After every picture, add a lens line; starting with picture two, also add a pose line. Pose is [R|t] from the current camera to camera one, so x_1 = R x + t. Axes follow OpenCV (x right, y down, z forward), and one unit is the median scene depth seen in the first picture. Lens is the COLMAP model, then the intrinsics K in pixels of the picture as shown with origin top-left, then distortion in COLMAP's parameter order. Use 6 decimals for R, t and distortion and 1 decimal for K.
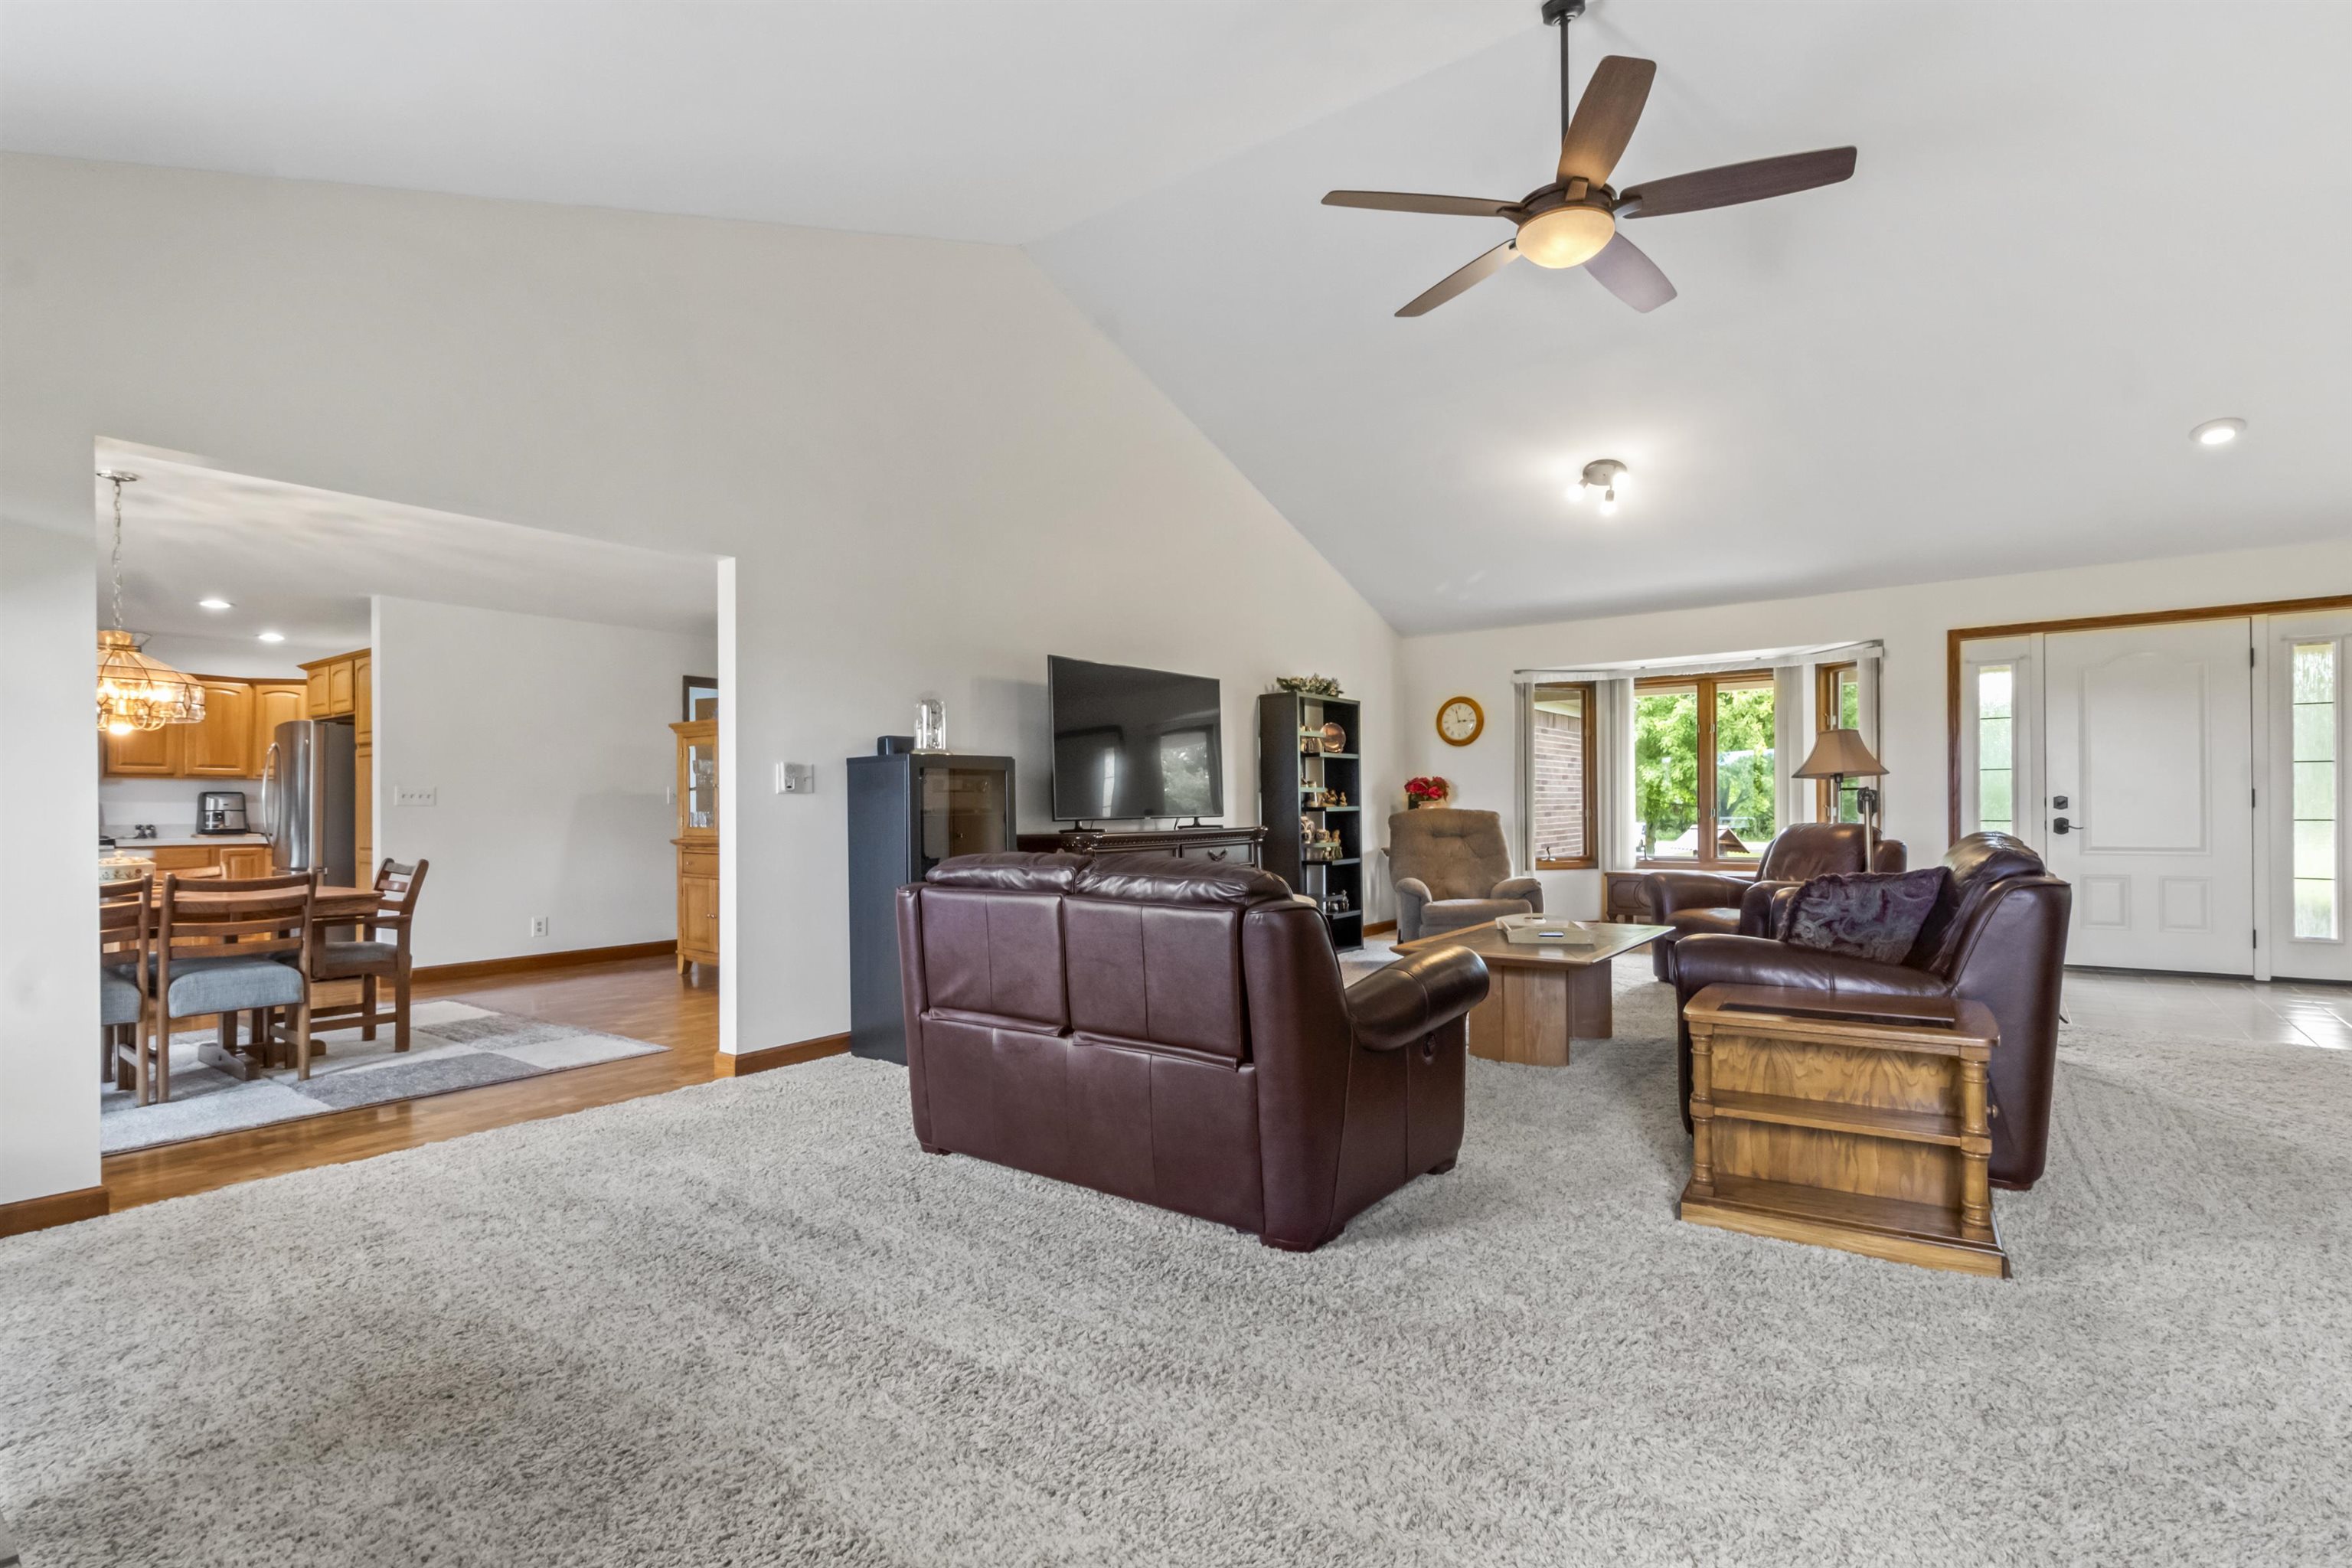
lens RADIAL K [[1105.6, 0, 1189.4], [0, 1105.6, 806.5], [0, 0, 1]] dist [0.000966, 0.000087]
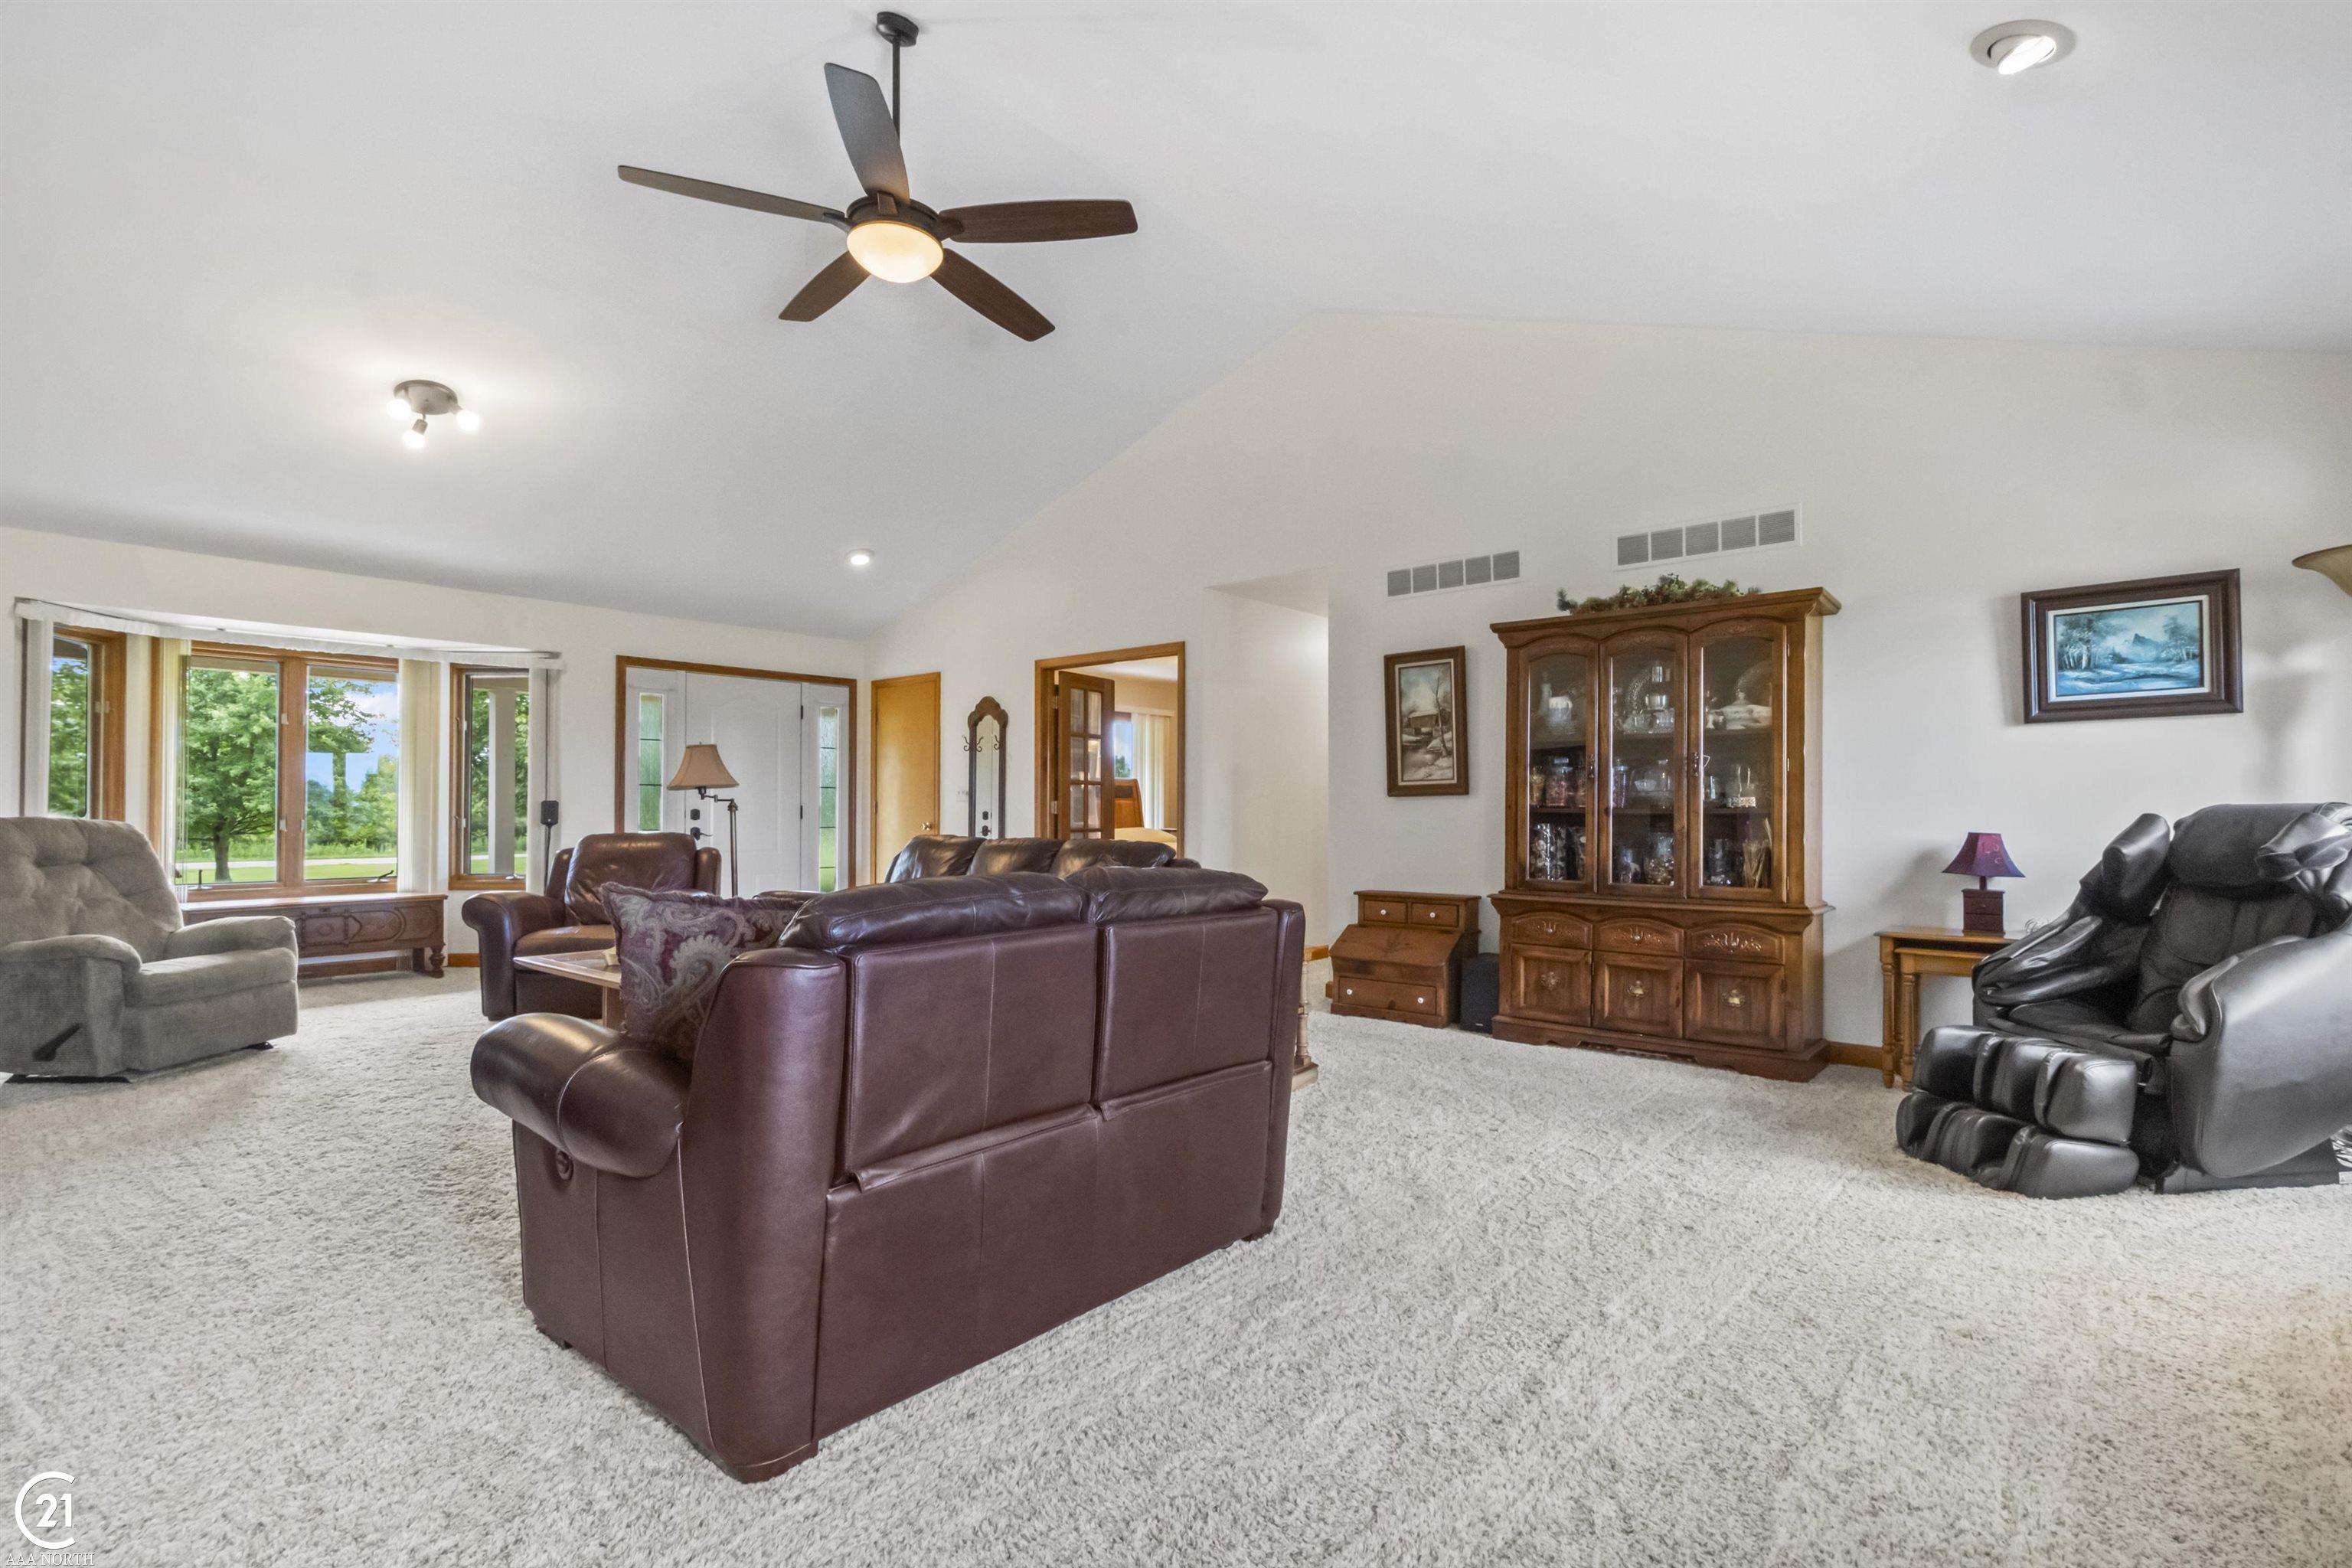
lens RADIAL K [[1105.6, 0, 1189.4], [0, 1105.6, 806.5], [0, 0, 1]] dist [0.000966, 0.000087]
pose [[0.061077, 0.014932, 0.998021, -0.399398], [-0.001791, 0.999888, -0.014850, 0.004797], [-0.998131, -0.000881, 0.061097, 0.413571]]
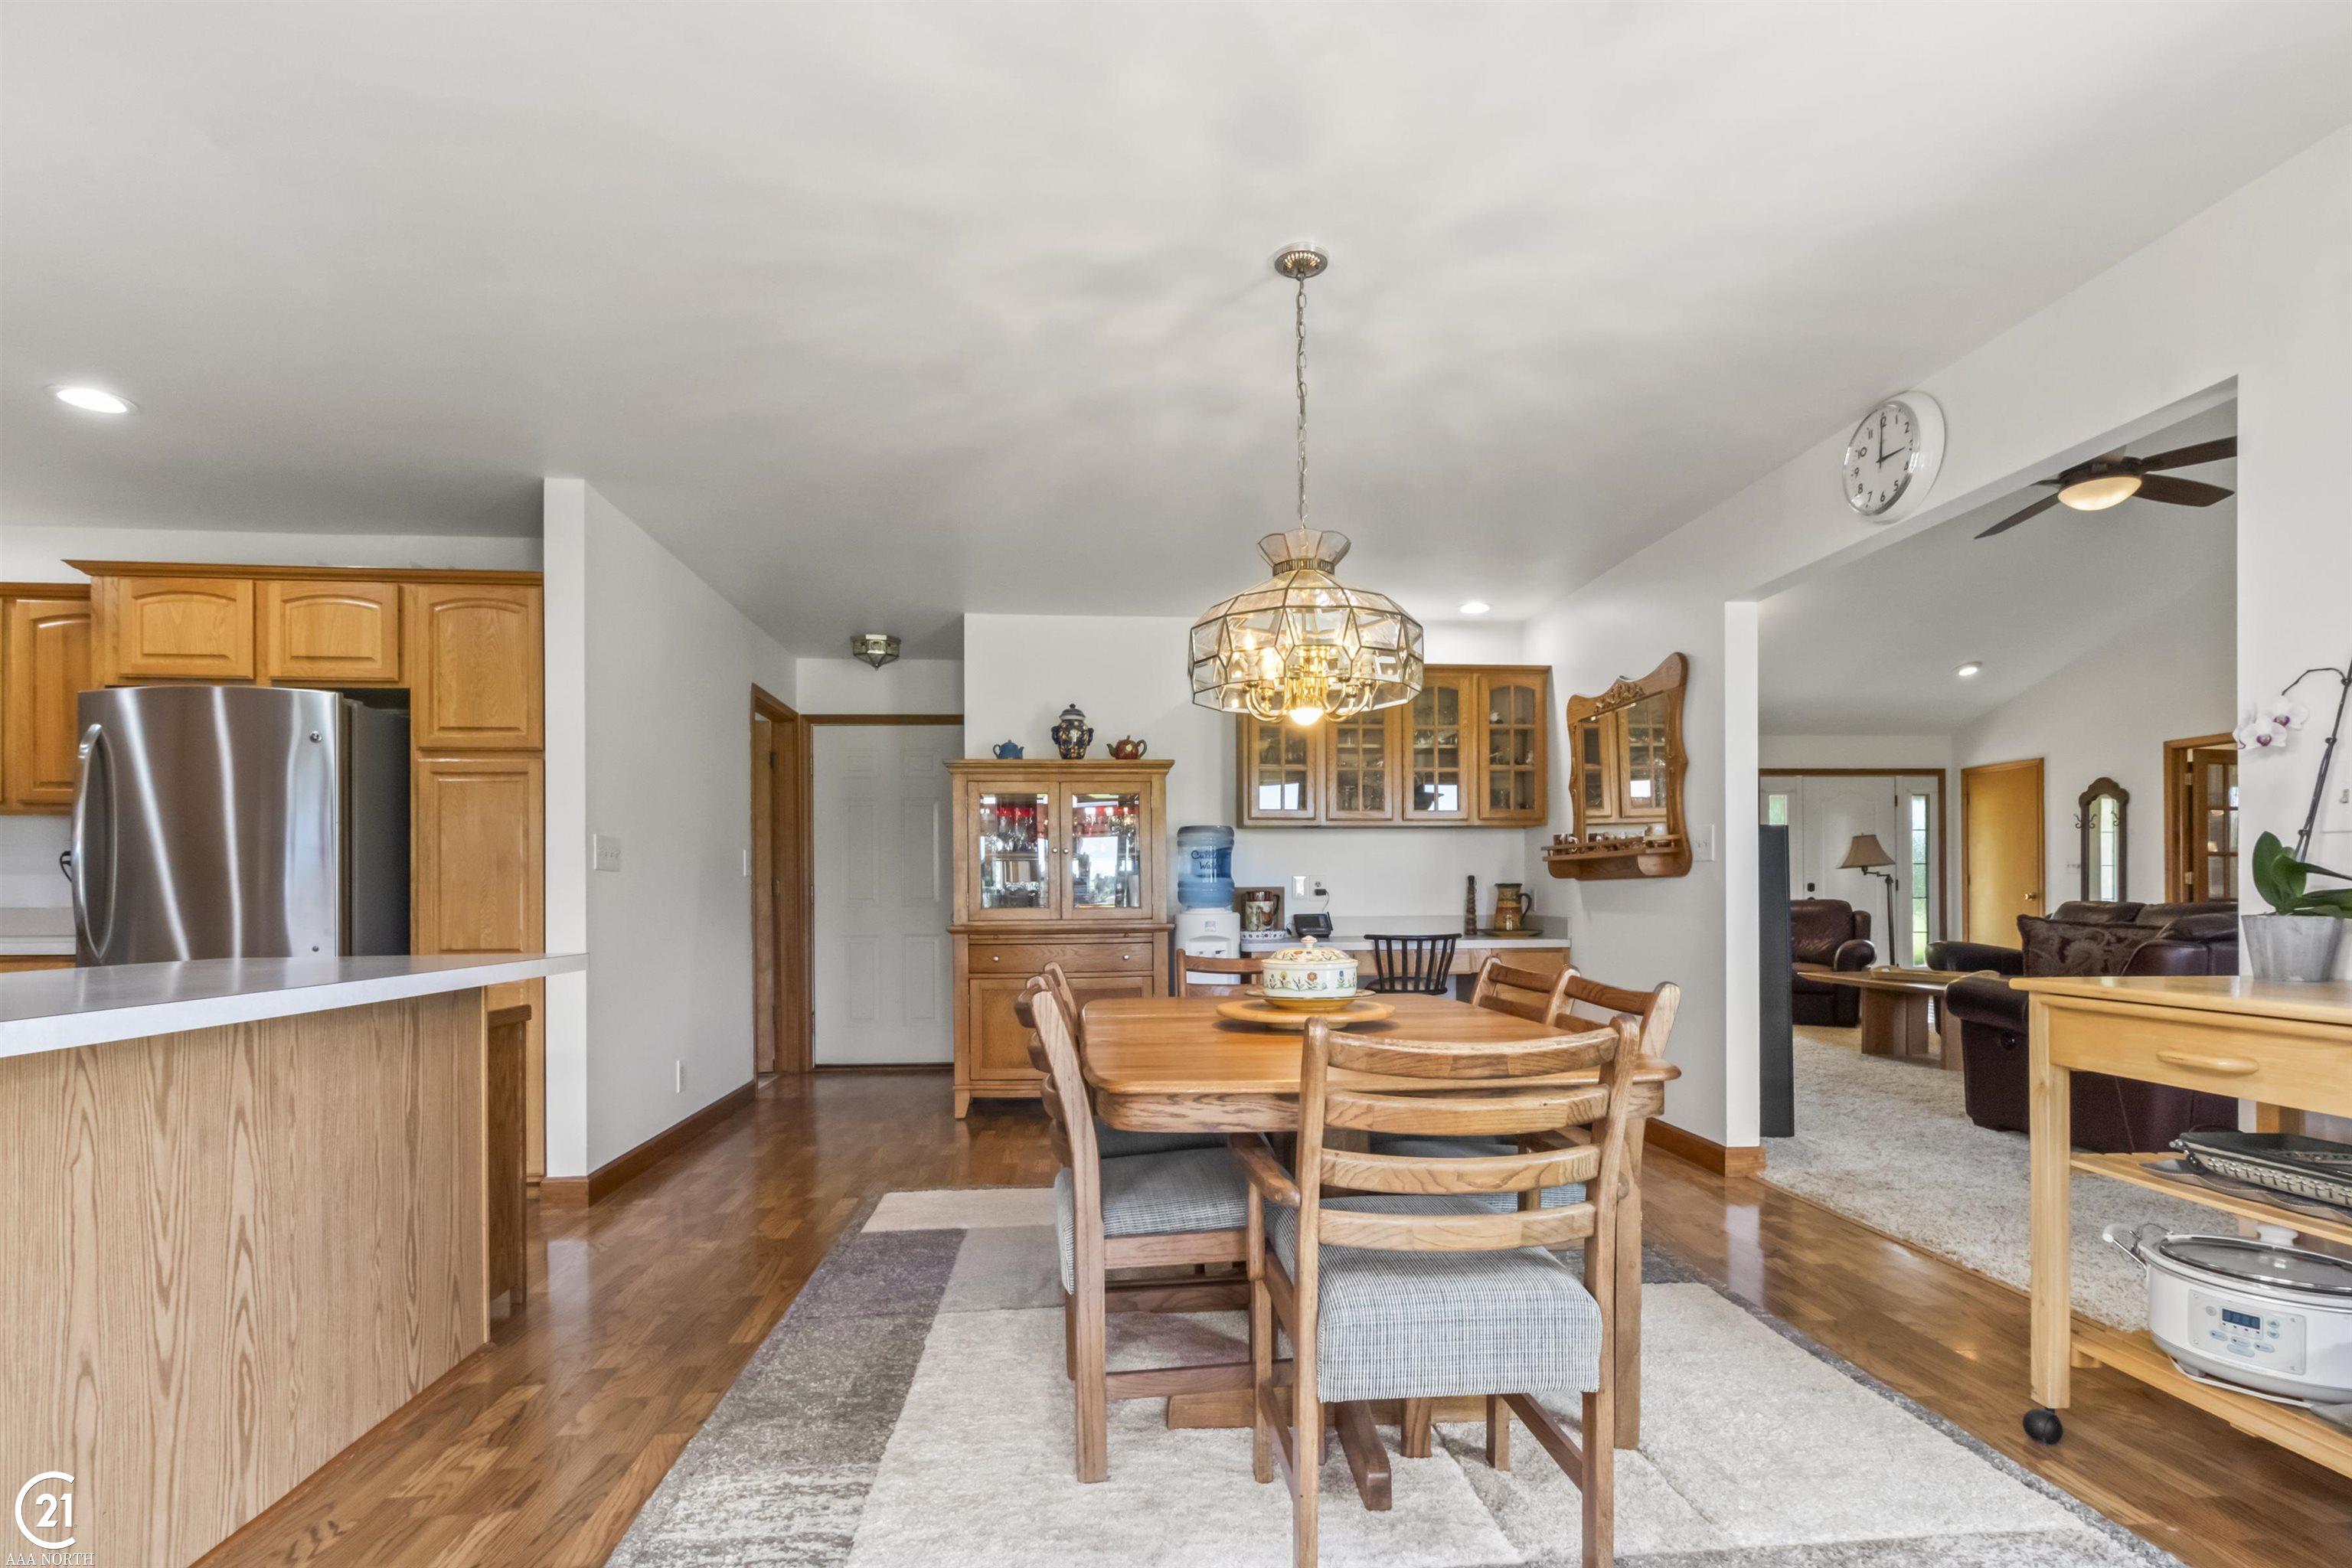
lens RADIAL K [[1123.8, 0, 1178.9], [0, 1123.8, 885.7], [0, 0, 1]] dist [-0.000155, -0.000074]
pose [[0.750889, 0.009512, 0.660360, -0.954055], [-0.002739, 0.999933, -0.011289, 0.015293], [-0.660423, 0.006668, 0.750865, 0.430215]]
